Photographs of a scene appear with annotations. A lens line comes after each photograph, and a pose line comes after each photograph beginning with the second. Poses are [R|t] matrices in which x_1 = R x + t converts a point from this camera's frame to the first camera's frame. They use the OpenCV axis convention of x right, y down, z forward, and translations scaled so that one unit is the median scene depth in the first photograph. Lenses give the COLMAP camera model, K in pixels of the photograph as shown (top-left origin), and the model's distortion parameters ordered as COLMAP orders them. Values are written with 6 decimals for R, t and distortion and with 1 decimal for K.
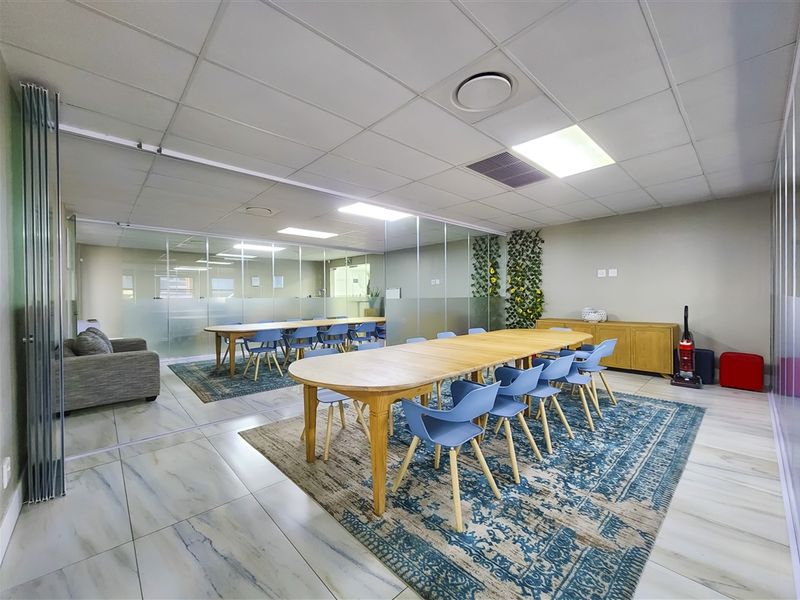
lens RADIAL K [[328.7, 0, 400.0], [0, 328.7, 300.0], [0, 0, 1]] dist [-0.001073, -0.000739]
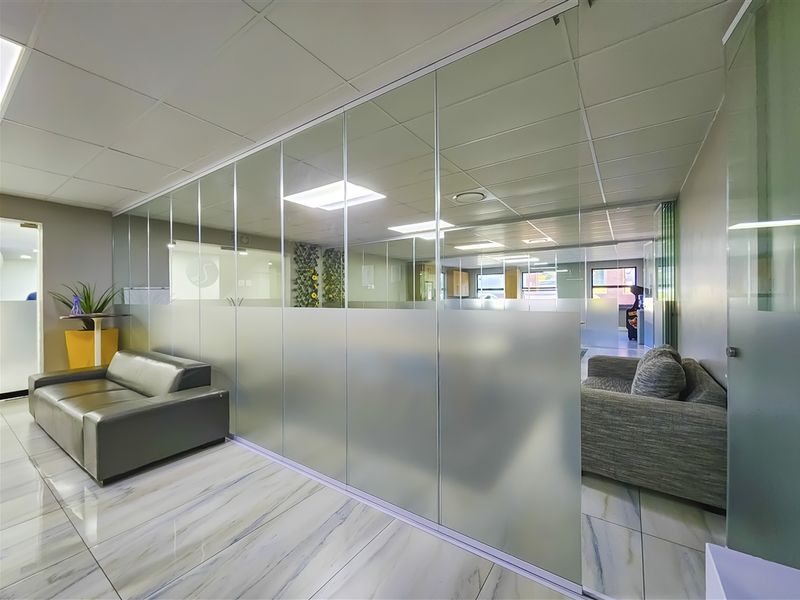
lens RADIAL K [[328.7, 0, 400.0], [0, 328.7, 300.0], [0, 0, 1]] dist [-0.001073, -0.000739]
pose [[-0.213402, 0.013875, 0.976866, -0.857263], [0.030280, 0.999513, -0.007581, 0.002345], [-0.976495, 0.027962, -0.213718, 0.961977]]
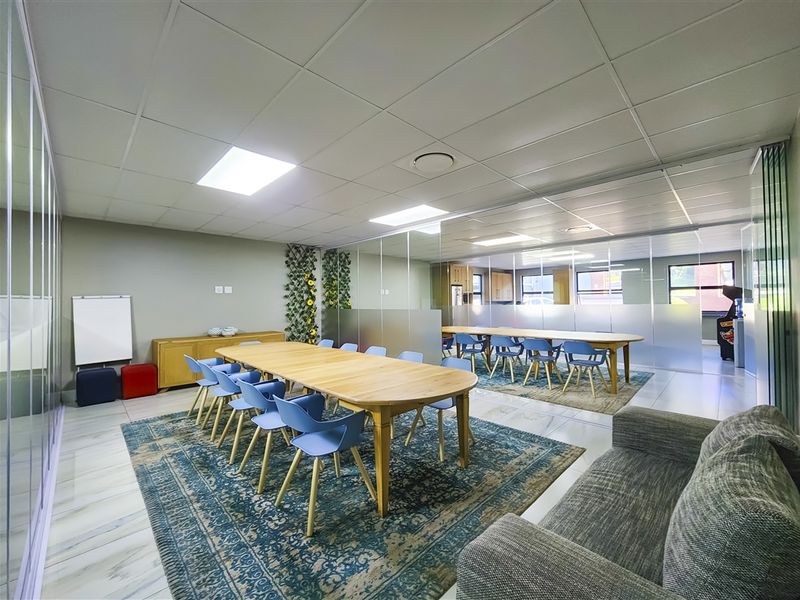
lens RADIAL K [[328.7, 0, 400.0], [0, 328.7, 300.0], [0, 0, 1]] dist [-0.001073, -0.000739]
pose [[-0.031108, 0.028496, 0.999110, -0.713437], [0.033481, 0.999062, -0.027452, -0.001463], [-0.998955, 0.032597, -0.032033, 0.769470]]
